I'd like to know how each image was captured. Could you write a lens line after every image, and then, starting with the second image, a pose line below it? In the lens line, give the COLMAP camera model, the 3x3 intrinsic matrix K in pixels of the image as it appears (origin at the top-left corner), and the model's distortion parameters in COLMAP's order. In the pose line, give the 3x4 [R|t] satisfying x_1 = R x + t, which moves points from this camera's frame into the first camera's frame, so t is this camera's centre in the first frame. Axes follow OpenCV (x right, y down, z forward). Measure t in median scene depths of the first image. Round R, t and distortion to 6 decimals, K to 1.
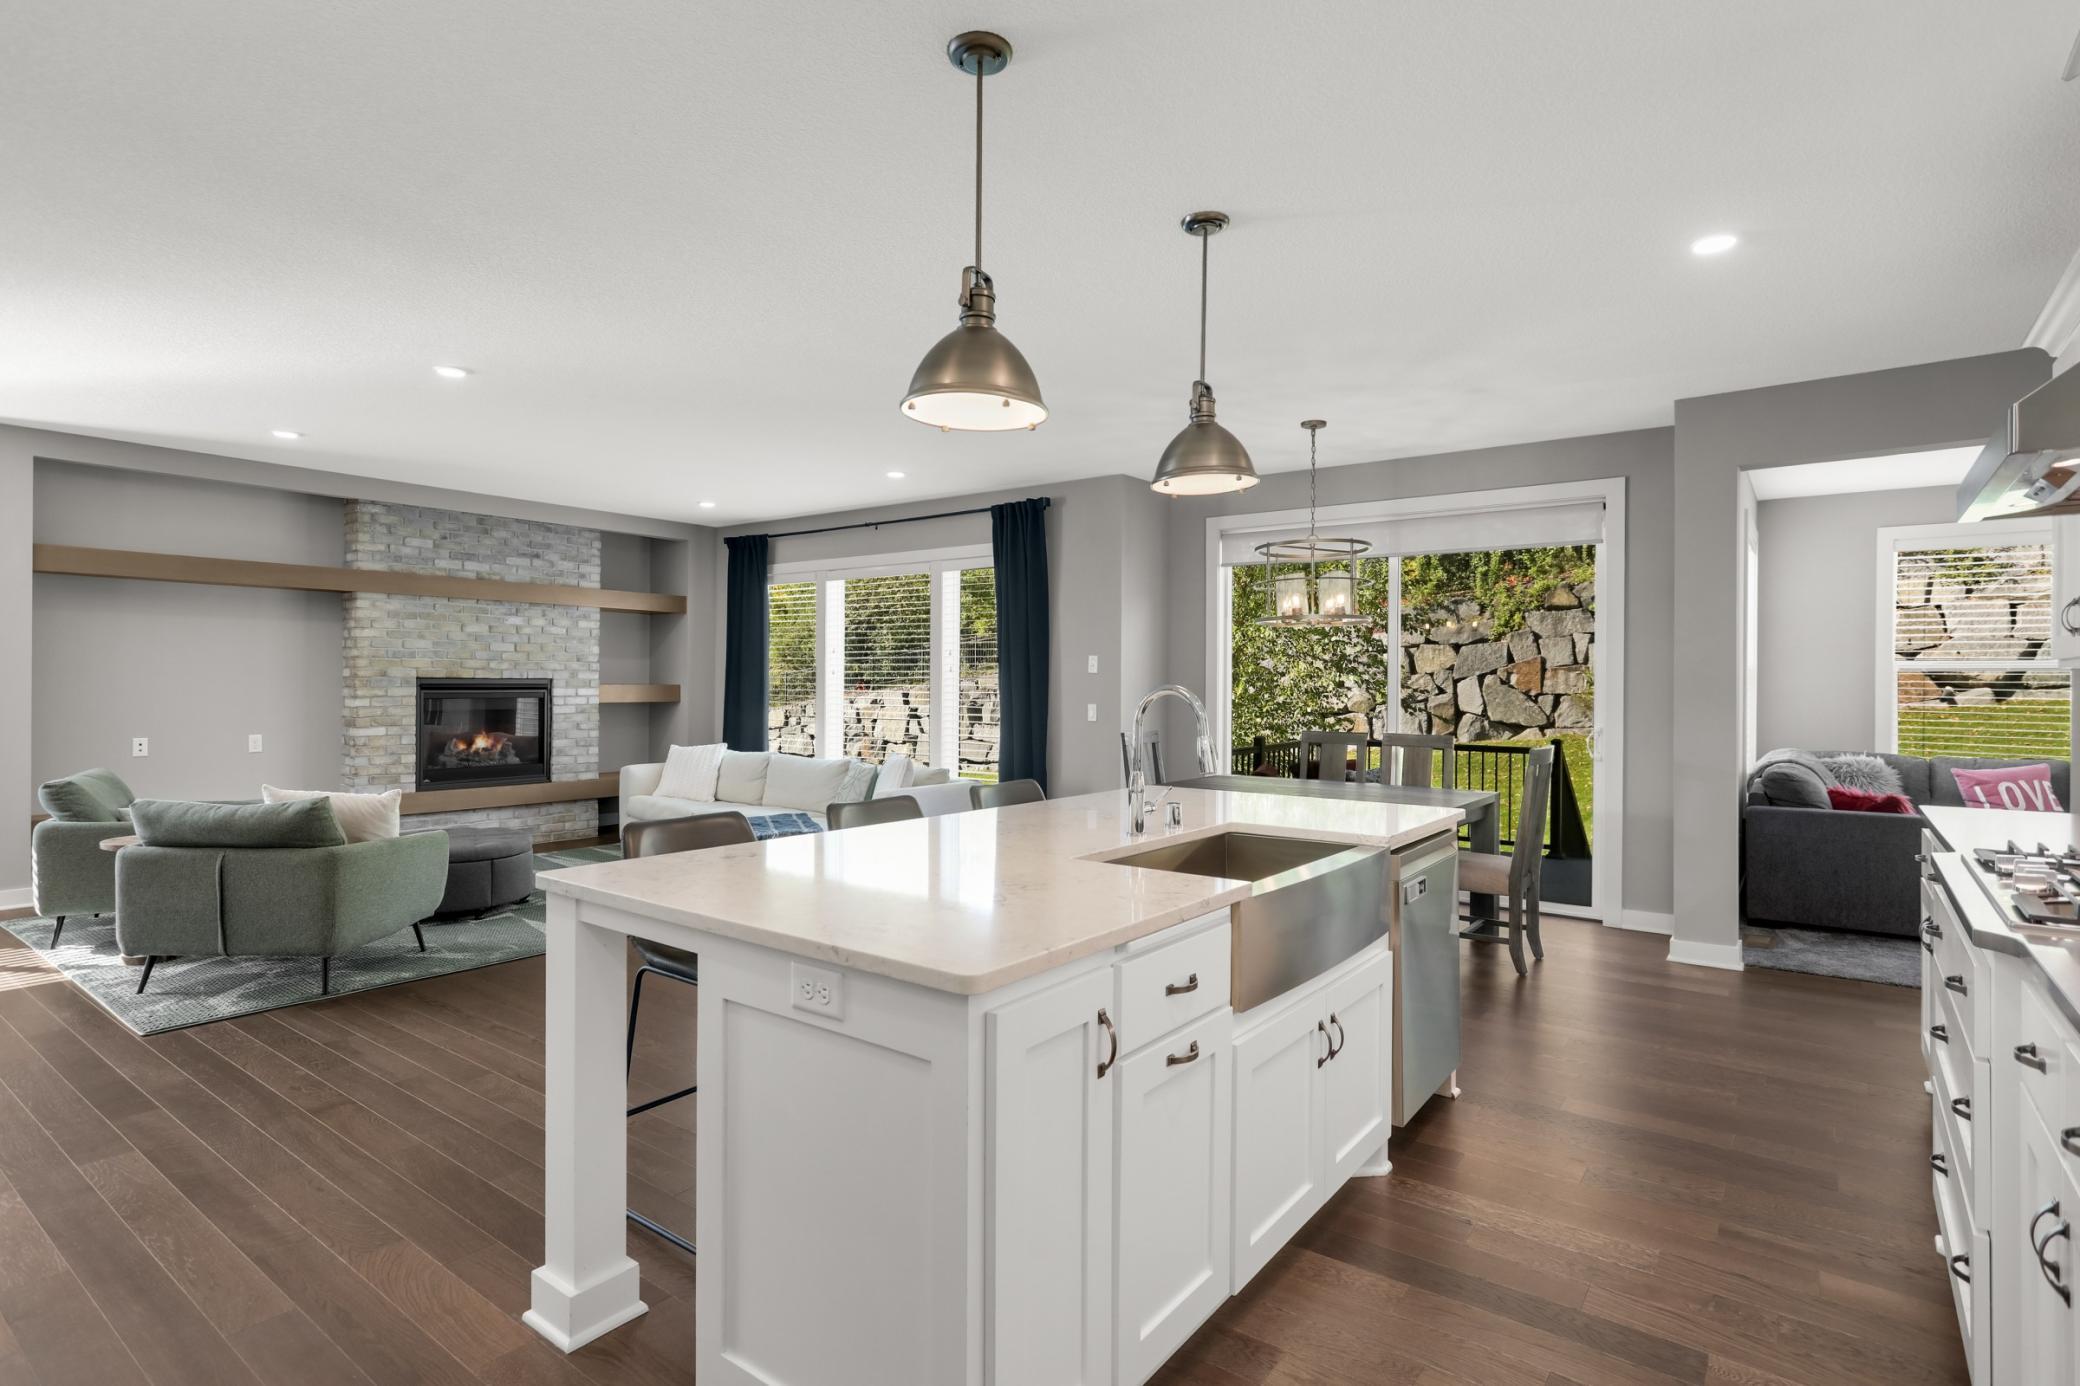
lens RADIAL K [[1039.0, 0, 1017.5], [0, 1039.0, 679.6], [0, 0, 1]] dist [0.004560, 0.001020]
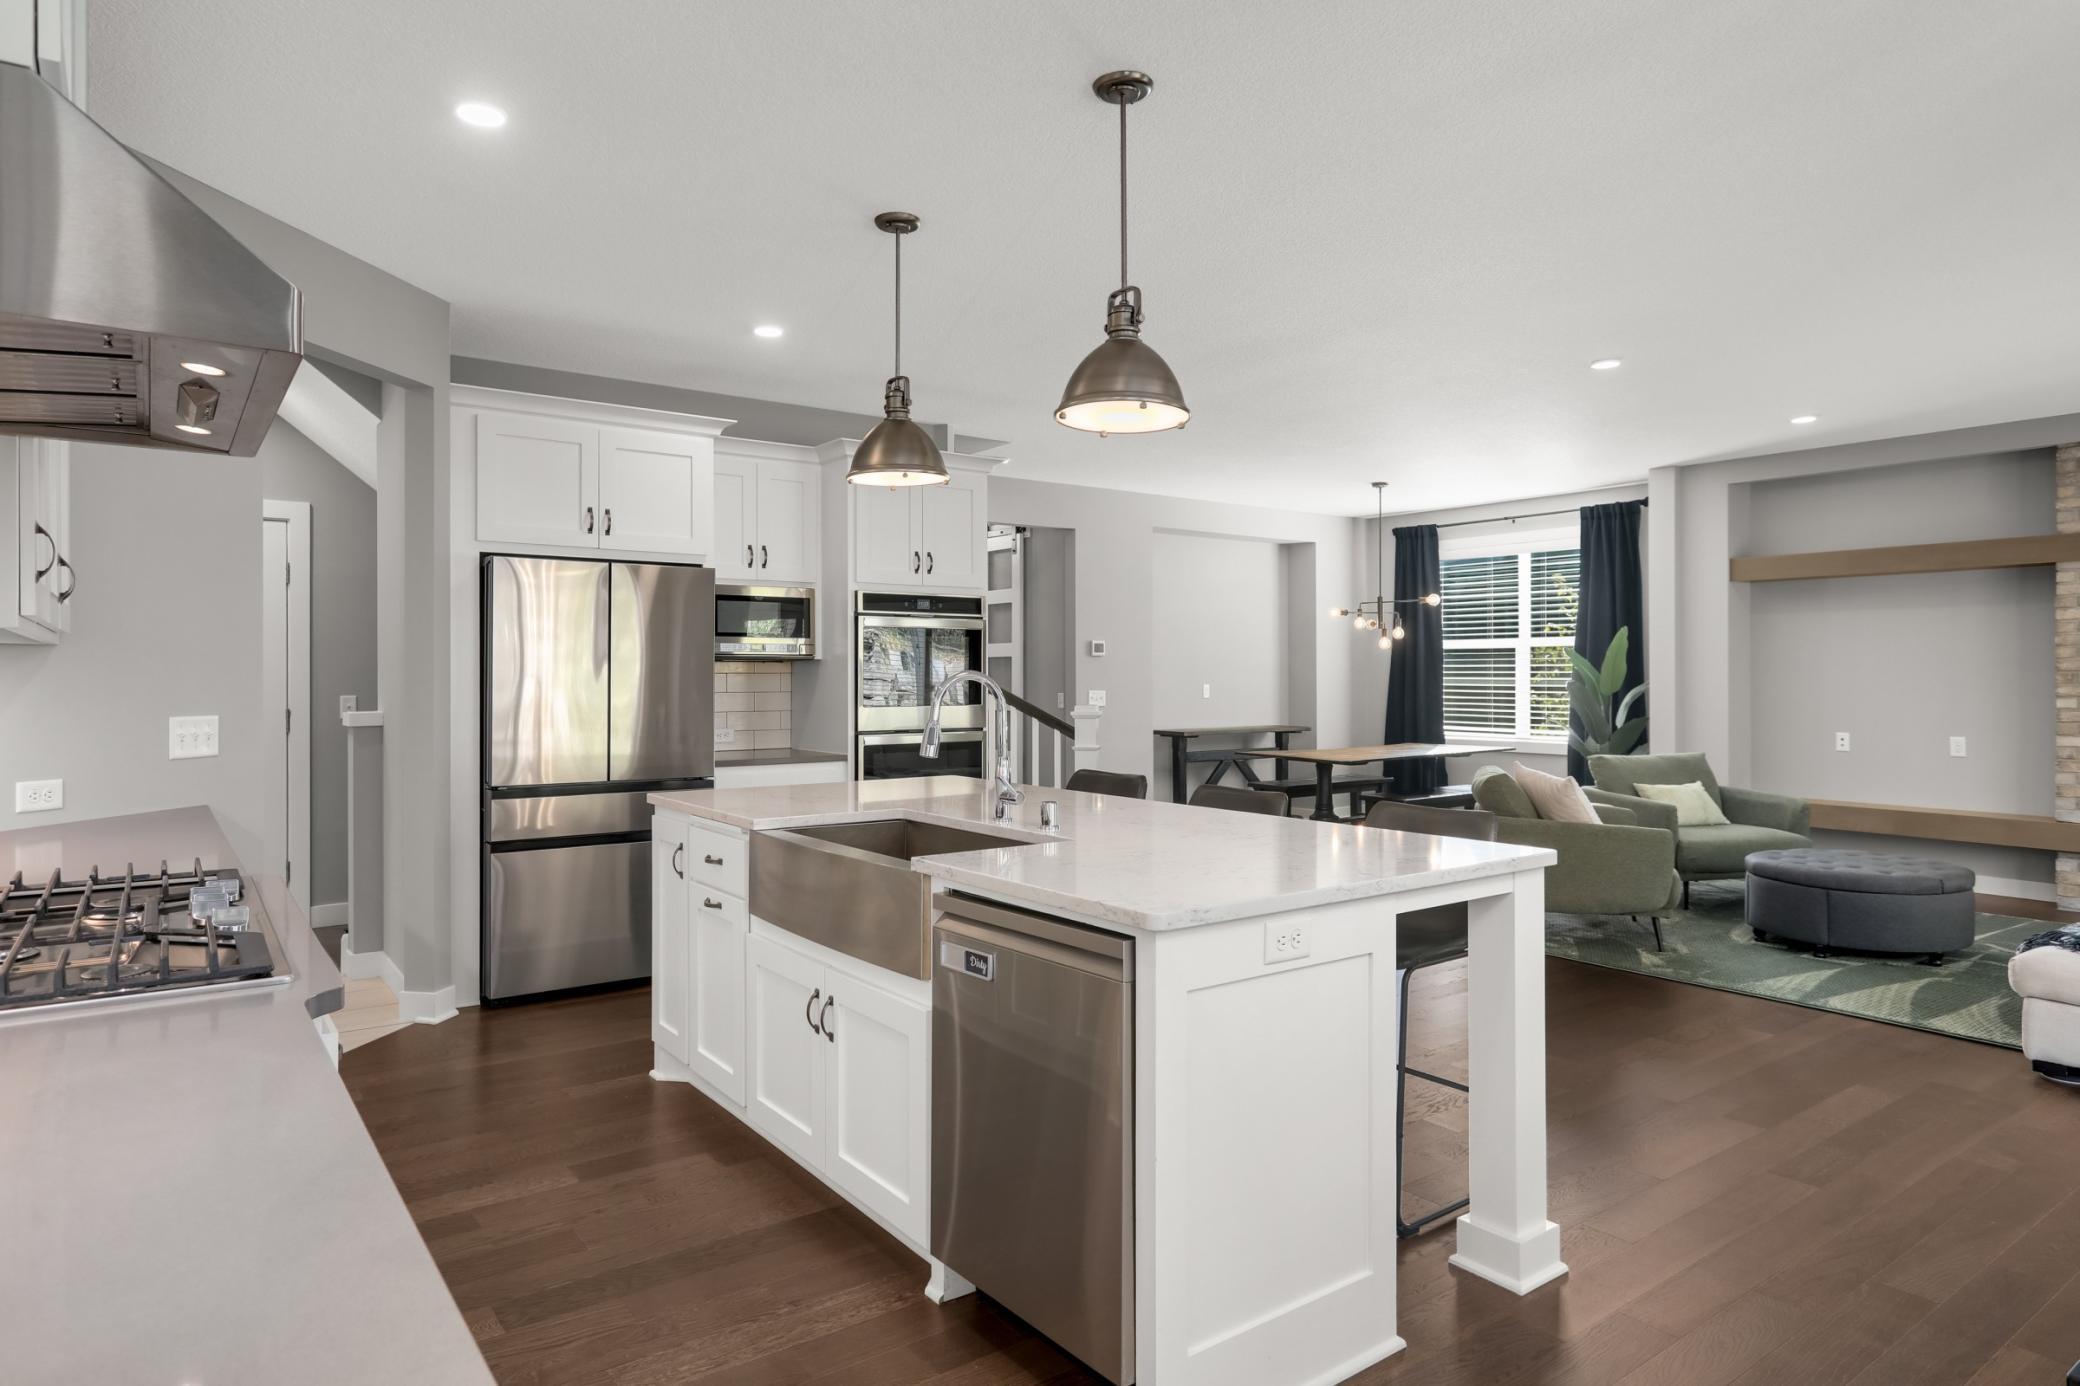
lens RADIAL K [[1196.8, 0, 1030.1], [0, 1196.8, 677.8], [0, 0, 1]] dist [0.003855, 0.001986]
pose [[-0.269975, -0.006449, -0.962846, 0.418358], [0.000516, 0.999976, -0.006843, 0.008086], [0.962867, -0.002344, -0.269965, 0.459642]]
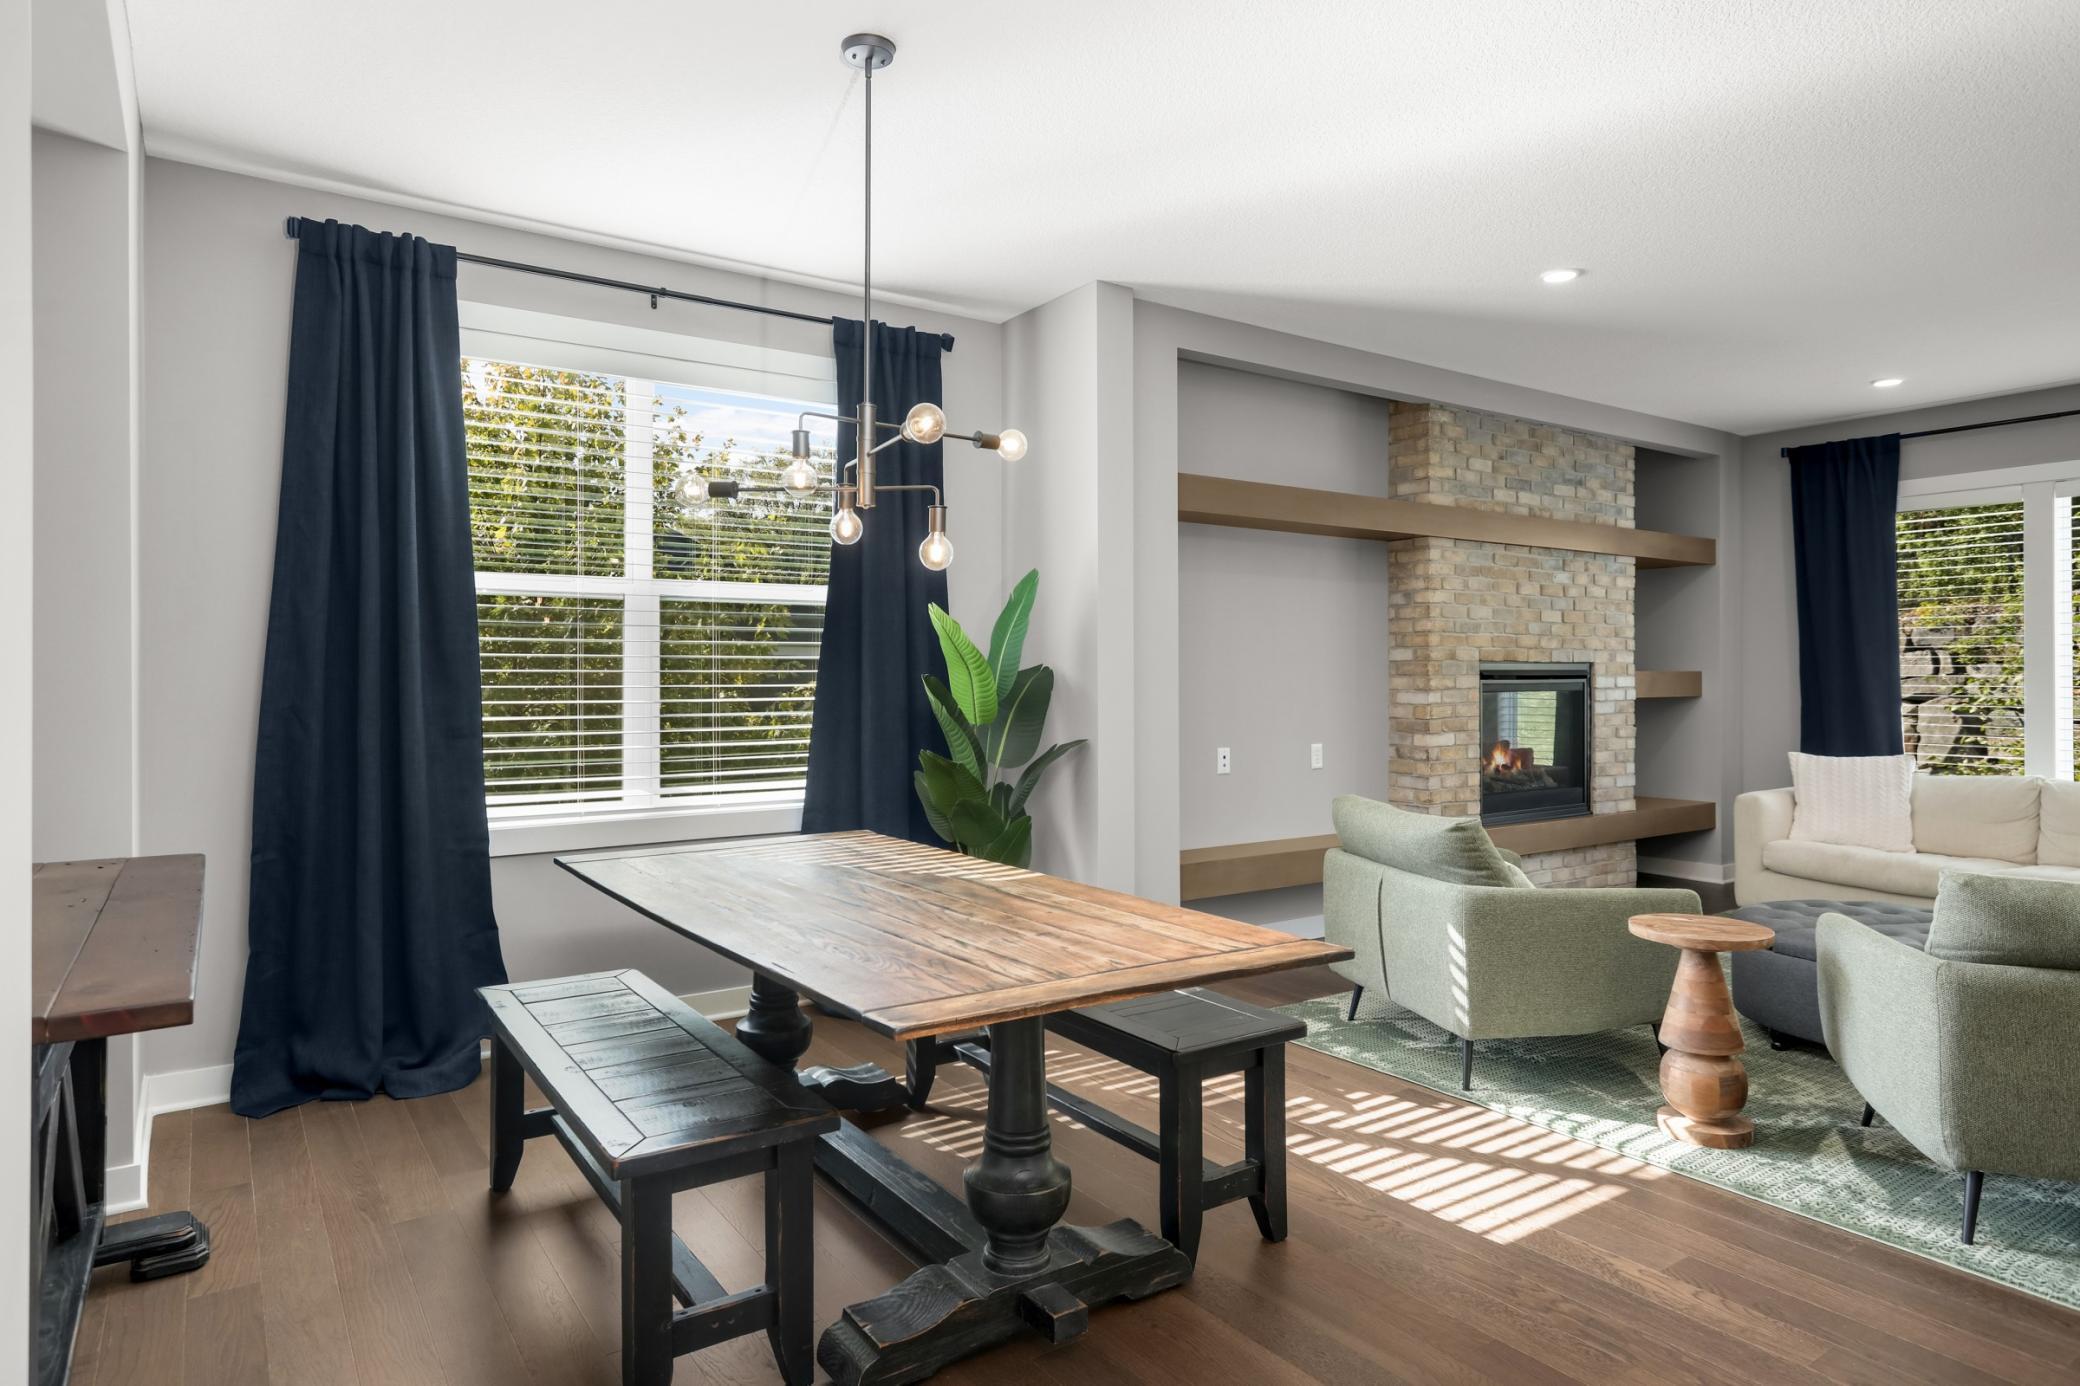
lens RADIAL K [[1196.8, 0, 1030.1], [0, 1196.8, 677.8], [0, 0, 1]] dist [0.003855, 0.001986]
pose [[0.950623, -0.011616, -0.310130, -0.593455], [0.011638, 0.999931, -0.001781, 0.006655], [0.310129, -0.001916, 0.950693, 0.150740]]
